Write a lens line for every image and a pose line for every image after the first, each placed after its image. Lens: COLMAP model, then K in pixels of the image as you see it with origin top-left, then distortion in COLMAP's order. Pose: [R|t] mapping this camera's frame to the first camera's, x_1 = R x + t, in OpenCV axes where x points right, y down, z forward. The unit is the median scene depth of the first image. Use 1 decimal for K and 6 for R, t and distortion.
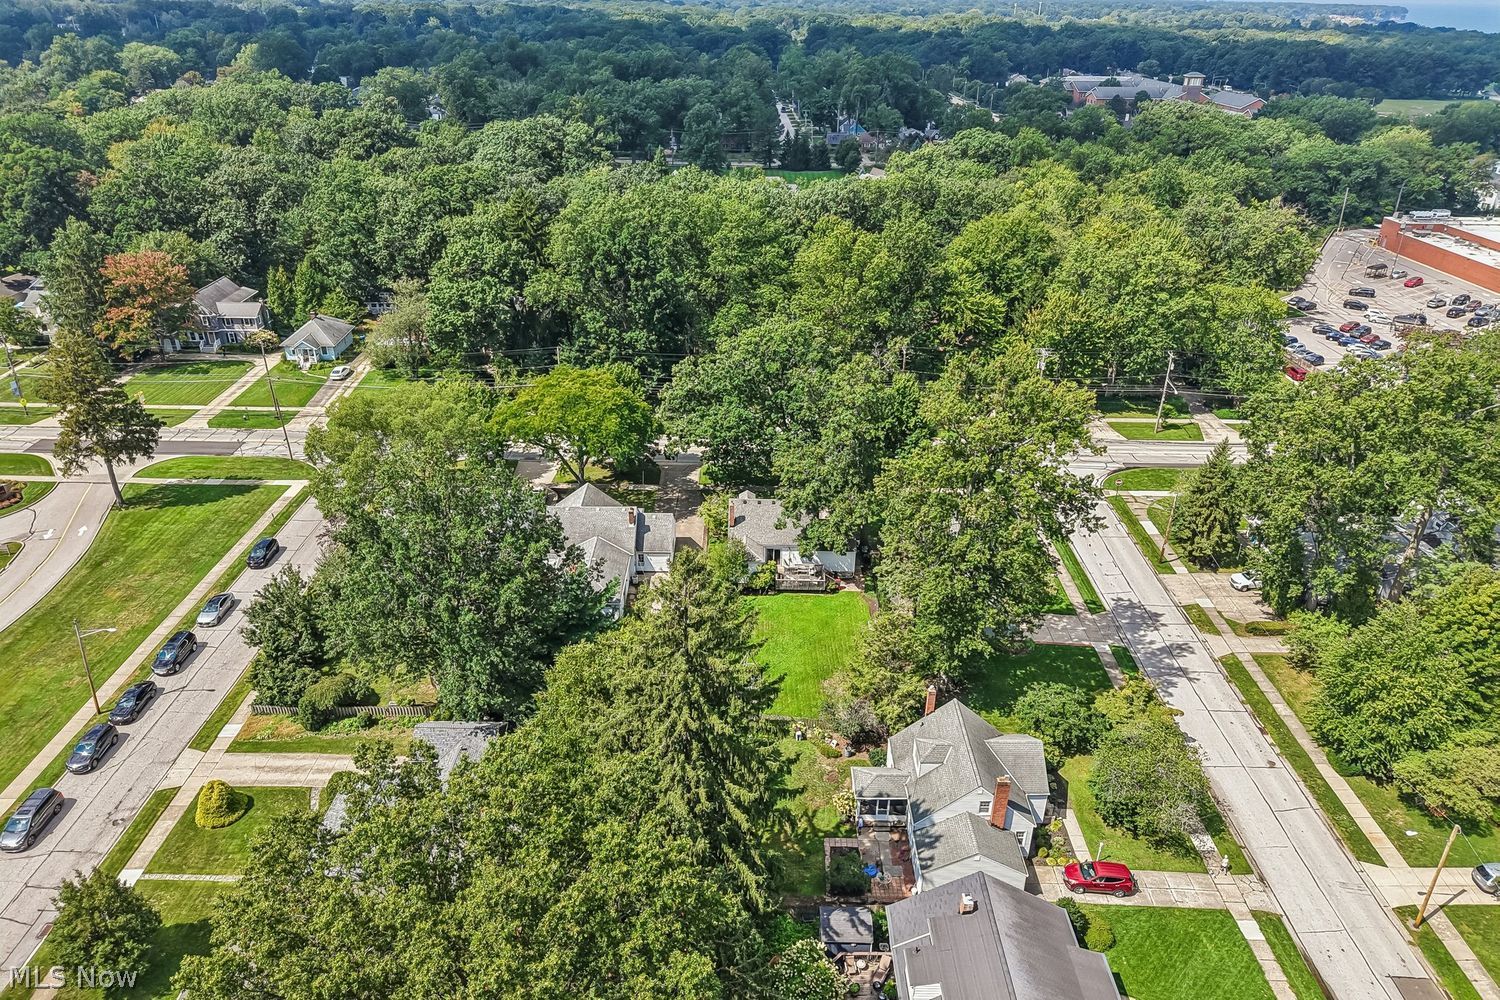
lens RADIAL K [[1016.7, 0, 748.4], [0, 1016.7, 480.4], [0, 0, 1]] dist [0.007544, -0.001846]
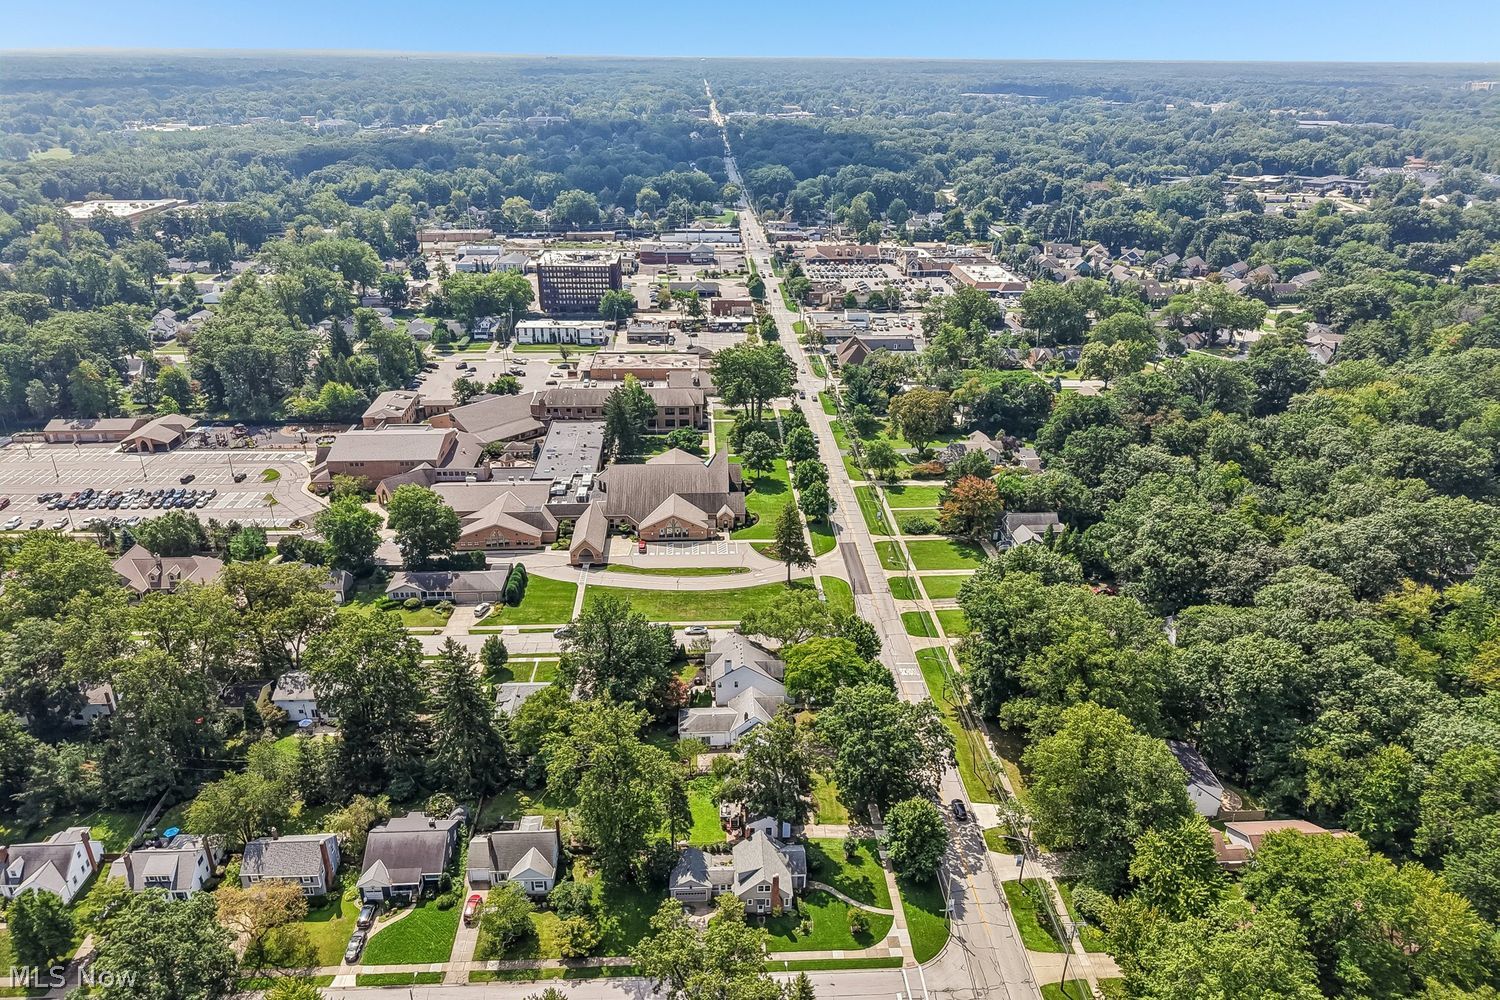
lens RADIAL K [[988.3, 0, 750.0], [0, 988.3, 500.0], [0, 0, 1]] dist [0.006593, -0.000174]
pose [[0.050704, 0.392592, -0.918314, 1.617681], [-0.441032, 0.833785, 0.332104, -1.049883], [0.896058, 0.388167, 0.215422, 0.624716]]
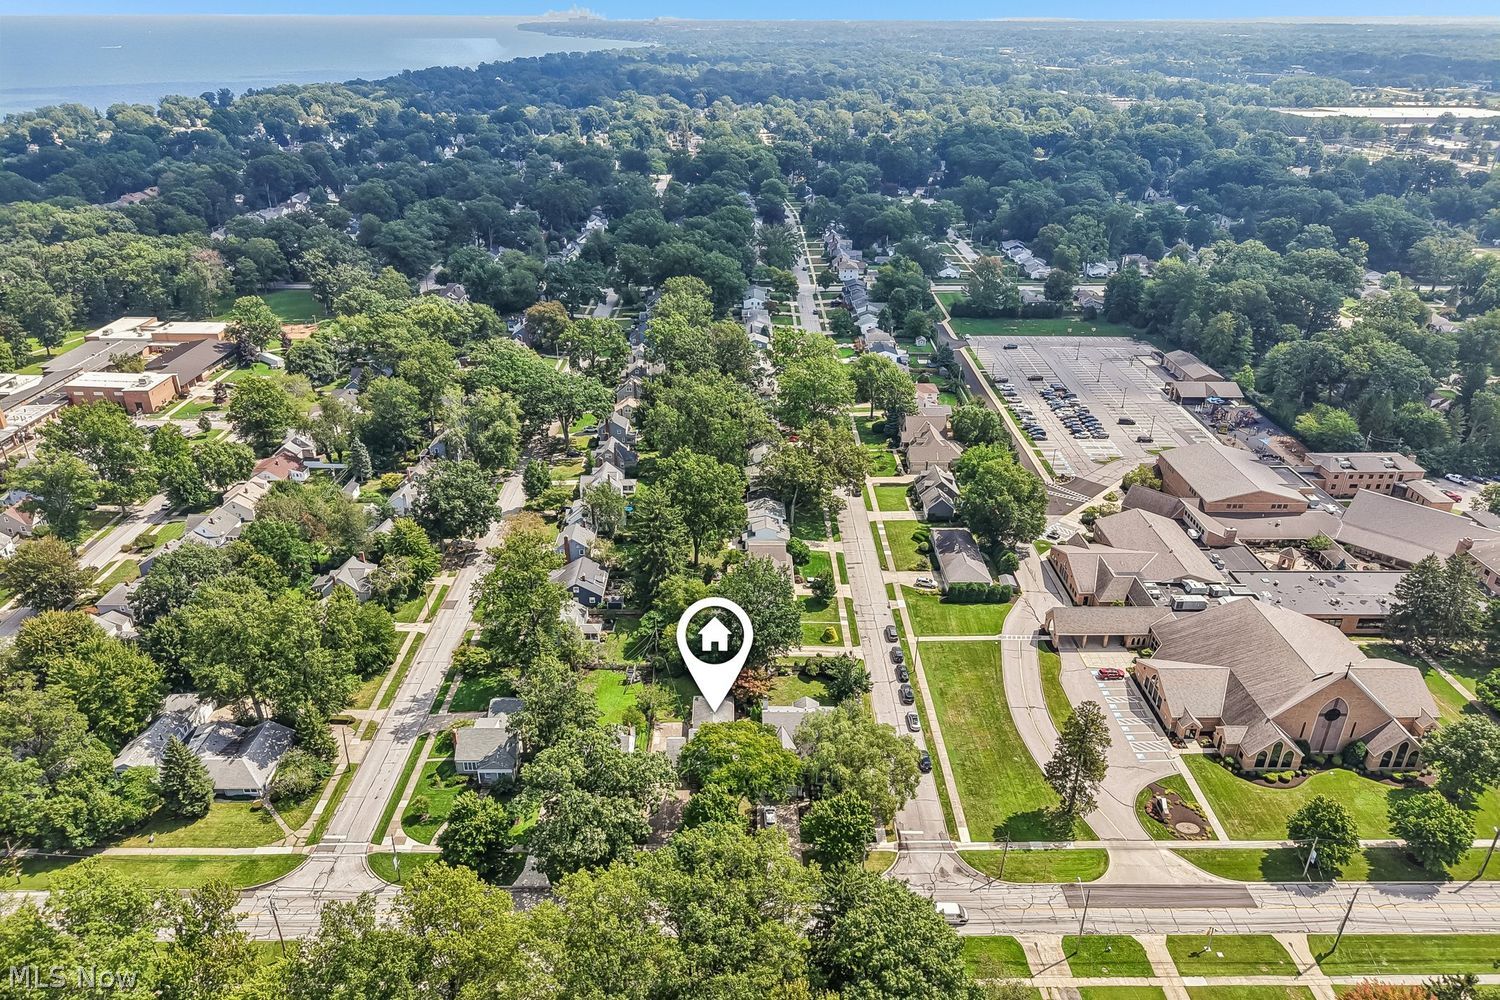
lens RADIAL K [[1016.7, 0, 748.4], [0, 1016.7, 480.4], [0, 0, 1]] dist [0.007544, -0.001846]
pose [[-0.999720, -0.015993, -0.017431, -0.216268], [-0.023625, 0.636865, 0.770613, -1.854318], [-0.001223, 0.770809, -0.637065, 2.178088]]
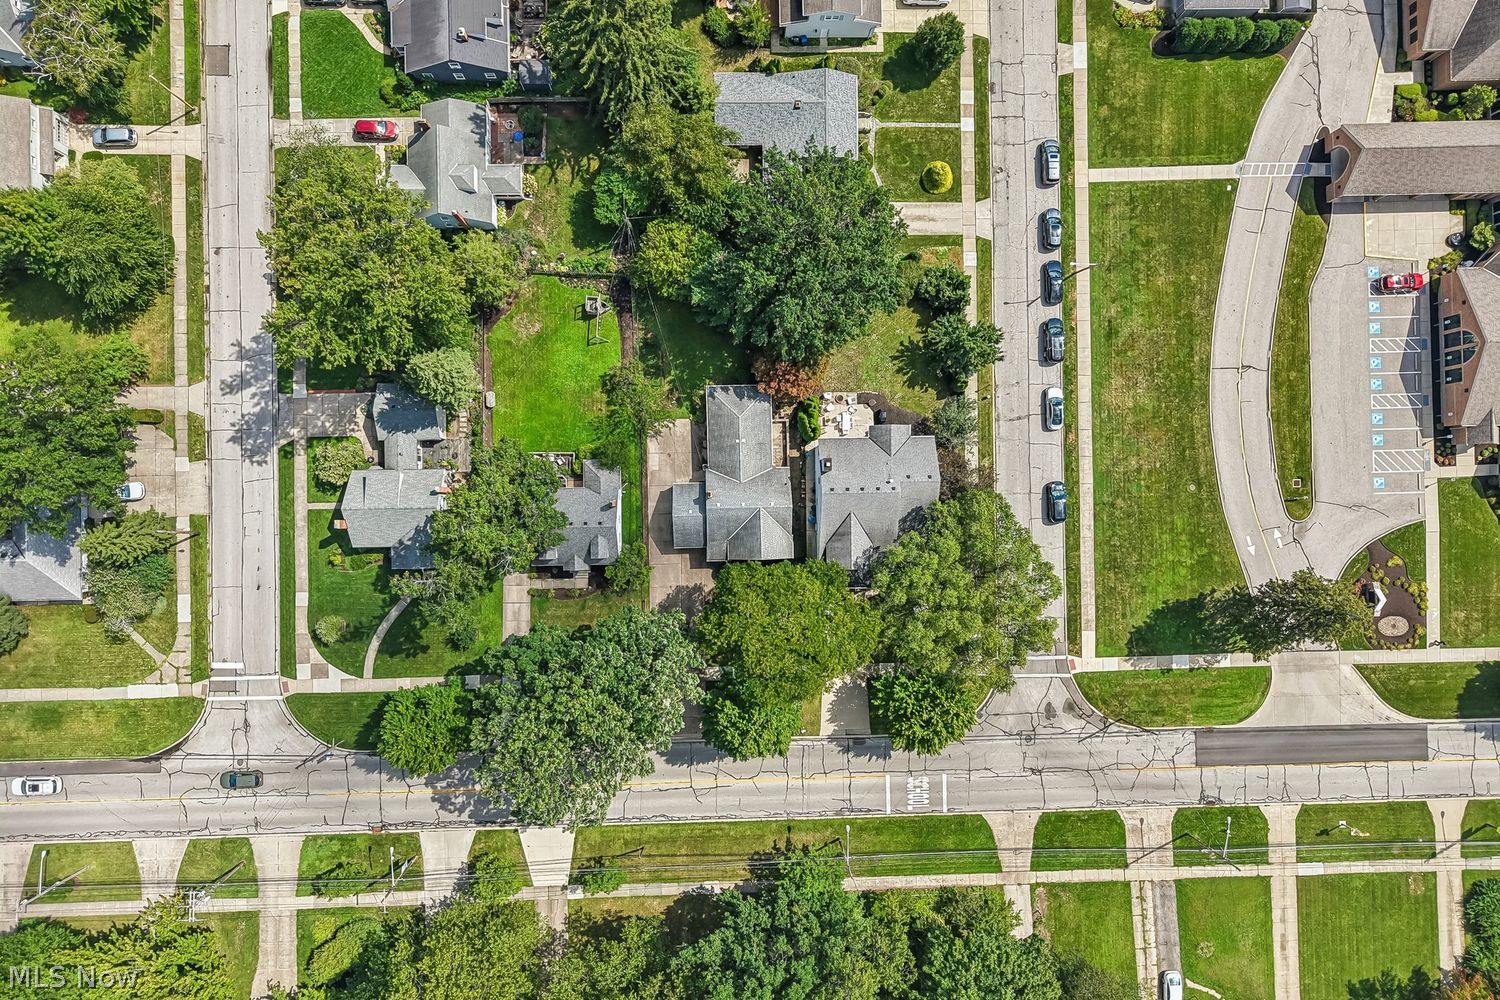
lens RADIAL K [[1016.7, 0, 748.4], [0, 1016.7, 480.4], [0, 0, 1]] dist [0.007544, -0.001846]
pose [[-0.998881, 0.019869, -0.042909, -0.139943], [-0.047283, -0.430436, 0.901382, -1.124026], [-0.000560, 0.902403, 0.430893, 0.675431]]
